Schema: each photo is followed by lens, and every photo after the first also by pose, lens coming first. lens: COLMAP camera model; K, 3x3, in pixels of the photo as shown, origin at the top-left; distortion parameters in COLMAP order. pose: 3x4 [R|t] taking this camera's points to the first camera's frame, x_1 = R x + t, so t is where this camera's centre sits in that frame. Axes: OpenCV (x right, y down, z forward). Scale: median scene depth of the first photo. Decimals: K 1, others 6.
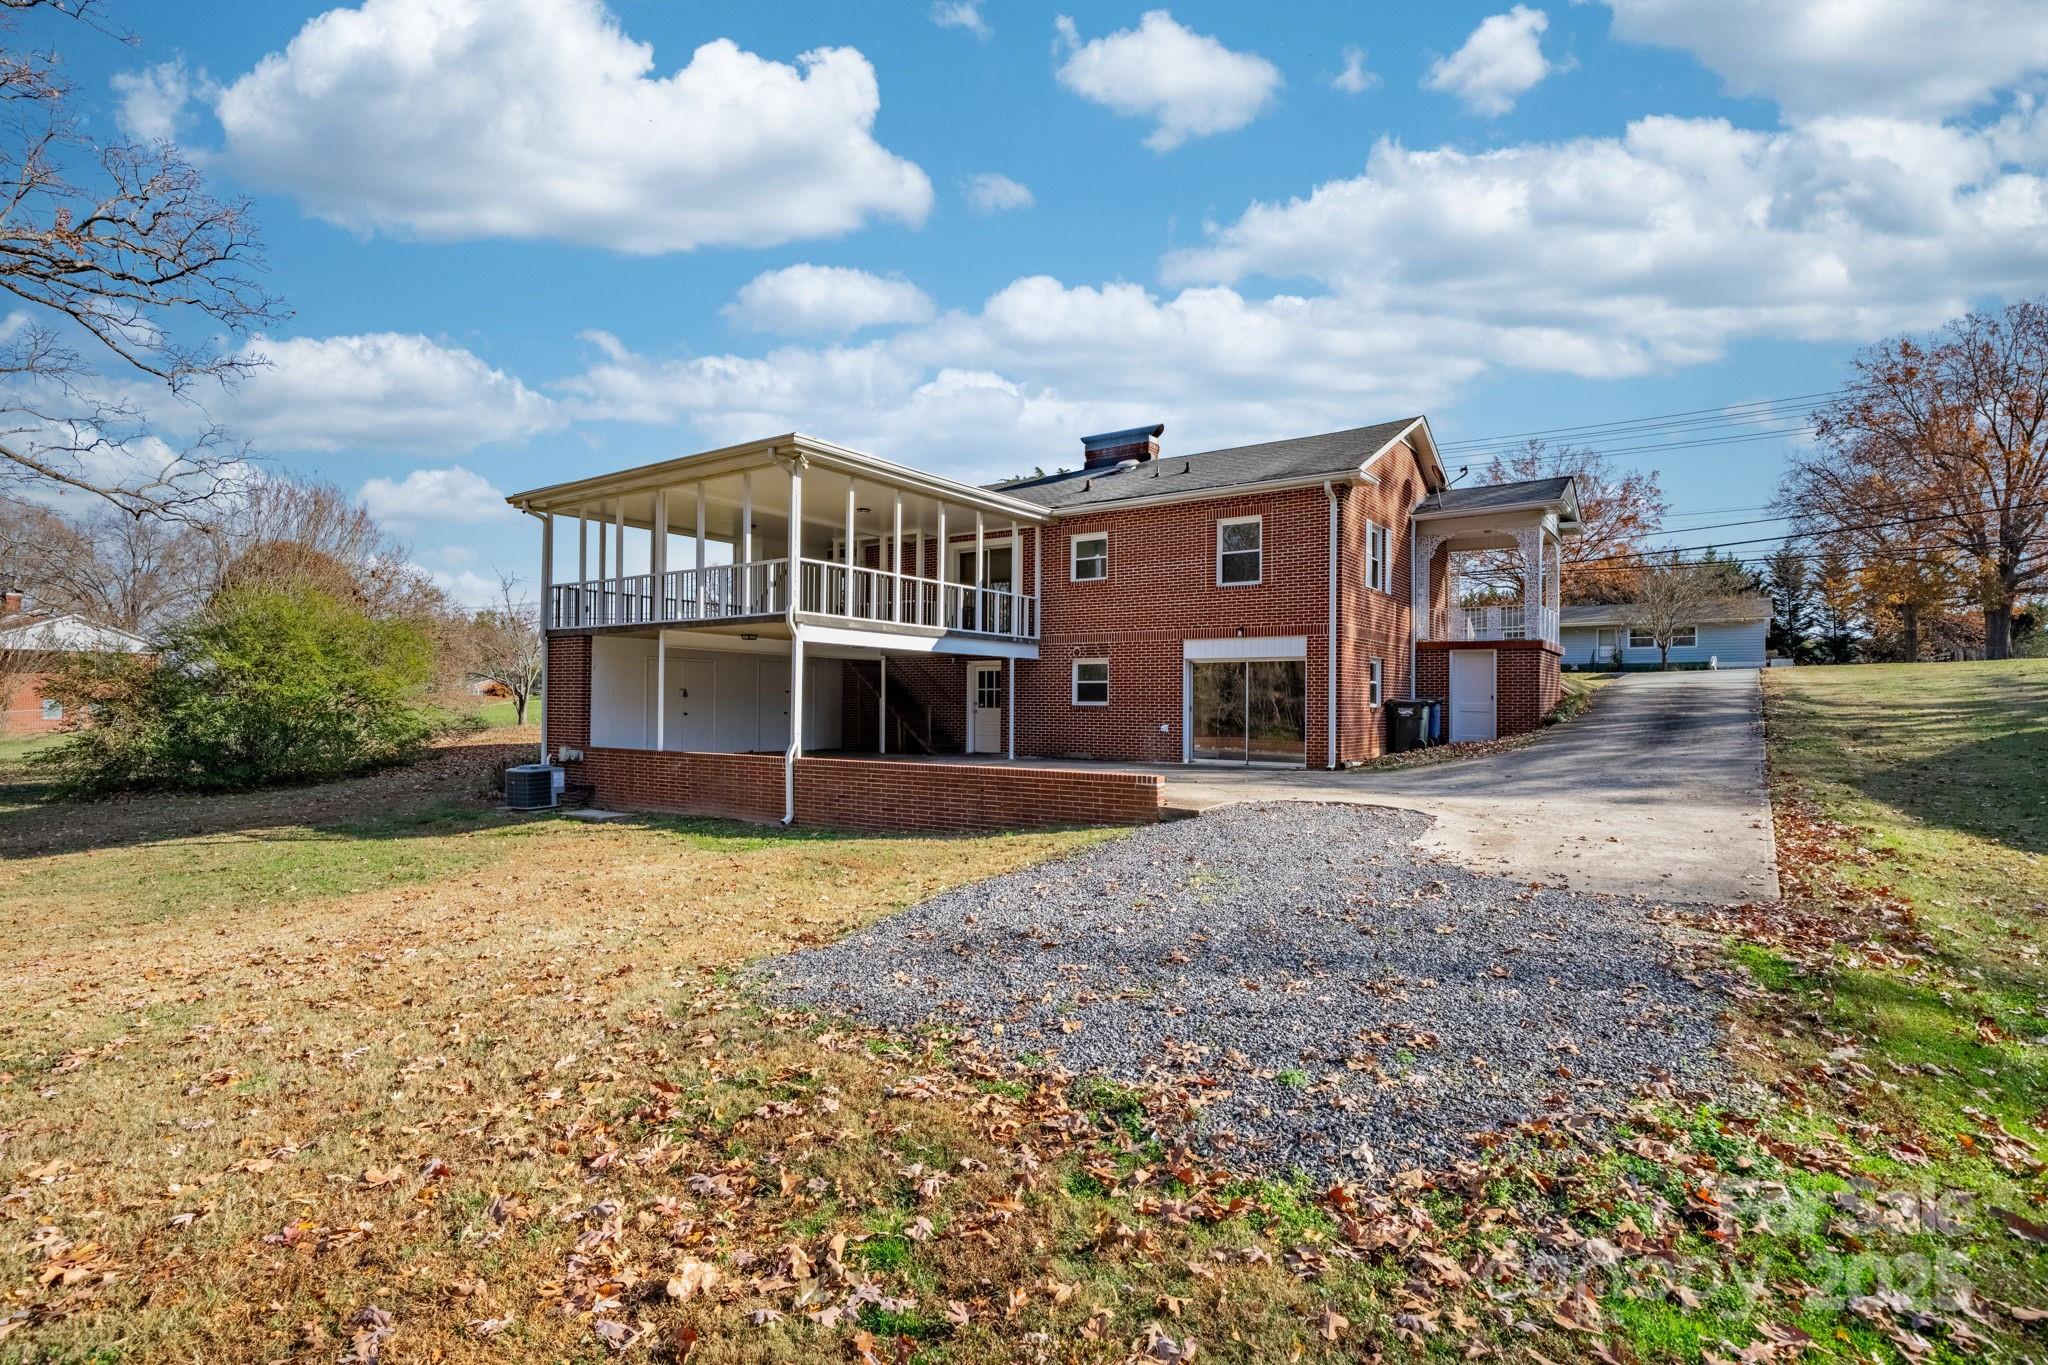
lens RADIAL K [[996.1, 0, 1024.0], [0, 996.1, 682.5], [0, 0, 1]] dist [0.016301, -0.000402]
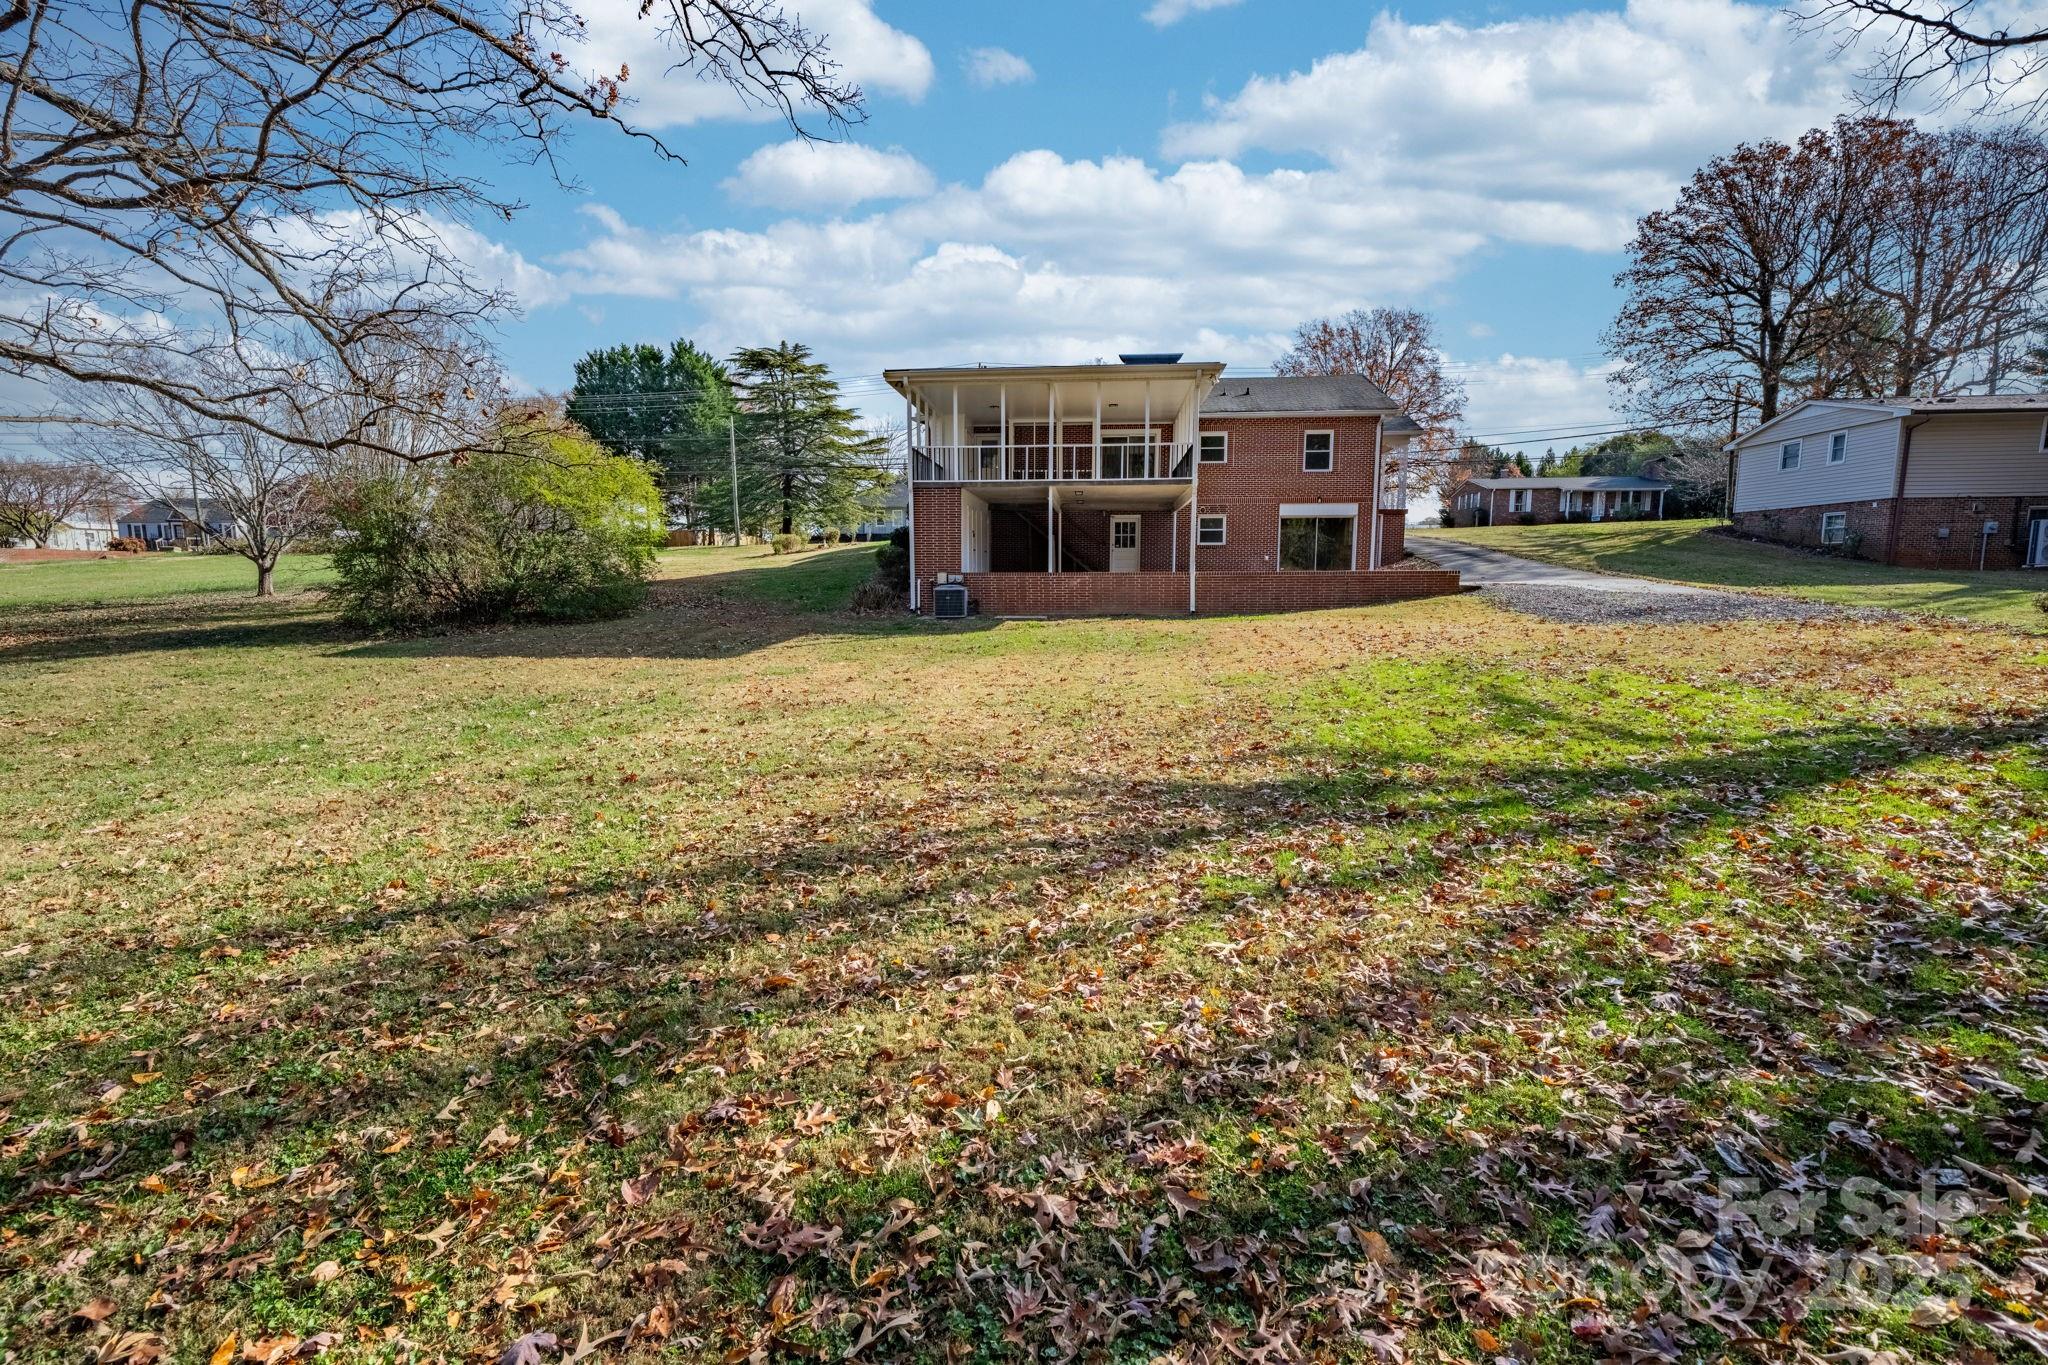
lens RADIAL K [[964.4, 0, 1024.0], [0, 964.4, 684.7], [0, 0, 1]] dist [0.018024, 0.000094]
pose [[0.865723, -0.066227, 0.496122, -0.964954], [-0.004008, 0.990259, 0.139182, 0.030941], [-0.500507, -0.122482, 0.857024, -0.176447]]
